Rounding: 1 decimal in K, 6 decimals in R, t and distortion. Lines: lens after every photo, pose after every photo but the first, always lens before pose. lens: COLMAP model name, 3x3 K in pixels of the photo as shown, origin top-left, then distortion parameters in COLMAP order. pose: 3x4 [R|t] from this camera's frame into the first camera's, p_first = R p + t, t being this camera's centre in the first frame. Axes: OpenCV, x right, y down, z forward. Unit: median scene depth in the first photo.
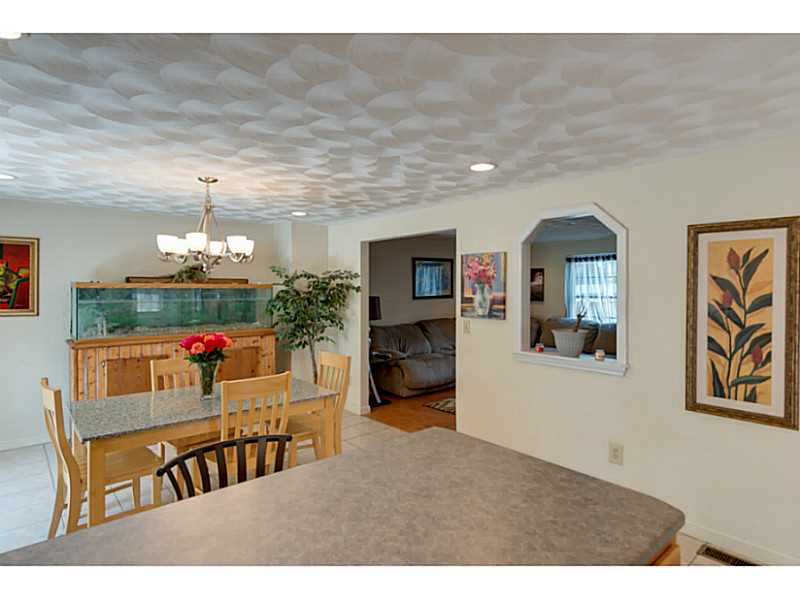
lens RADIAL K [[435.5, 0, 400.7], [0, 435.5, 293.7], [0, 0, 1]] dist [0.000923, 0.000321]
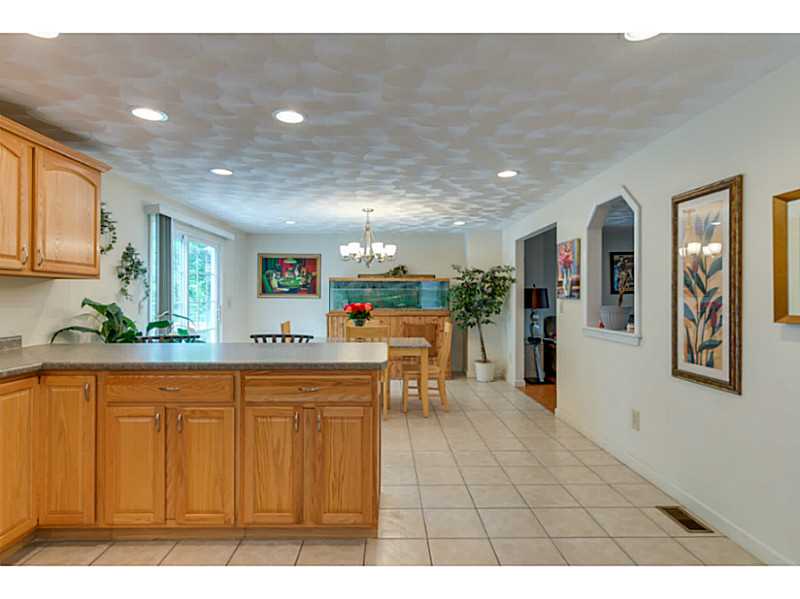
lens RADIAL K [[435.5, 0, 400.7], [0, 435.5, 293.7], [0, 0, 1]] dist [0.000923, 0.000321]
pose [[0.763348, -0.006228, -0.645957, 0.629773], [-0.007996, 0.999786, -0.019088, 0.073388], [0.645938, 0.019736, 0.763135, -0.149824]]
